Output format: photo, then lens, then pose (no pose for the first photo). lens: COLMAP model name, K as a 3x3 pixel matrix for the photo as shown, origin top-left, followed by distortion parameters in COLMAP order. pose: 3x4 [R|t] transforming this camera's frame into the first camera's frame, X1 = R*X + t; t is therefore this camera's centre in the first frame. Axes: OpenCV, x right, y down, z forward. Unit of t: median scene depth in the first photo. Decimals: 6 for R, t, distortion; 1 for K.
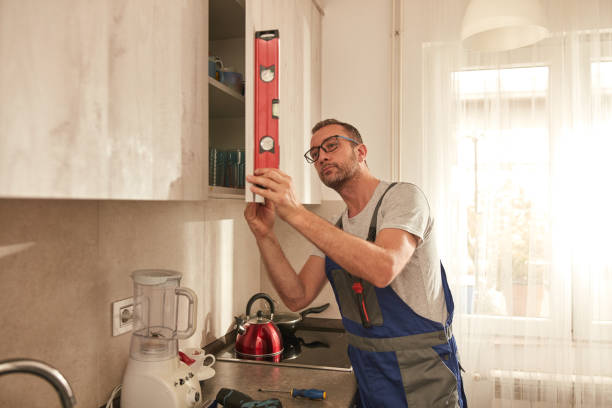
lens RADIAL K [[510.7, 0, 307.9], [0, 510.7, 204.7], [0, 0, 1]] dist [-0.005424, 0.000799]
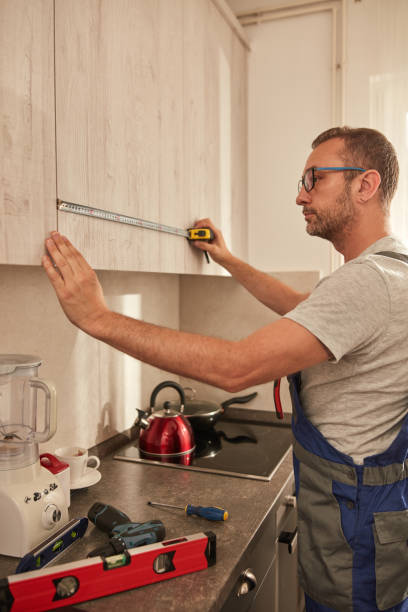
lens RADIAL K [[517.5, 0, 204.0], [0, 517.5, 306.0], [0, 0, 1]] dist [0.012283, 0.001532]
pose [[0.993623, 0.003669, -0.112694, 0.064786], [0.001118, 0.999101, 0.042383, 0.011270], [0.112749, -0.042238, 0.992725, 0.156481]]
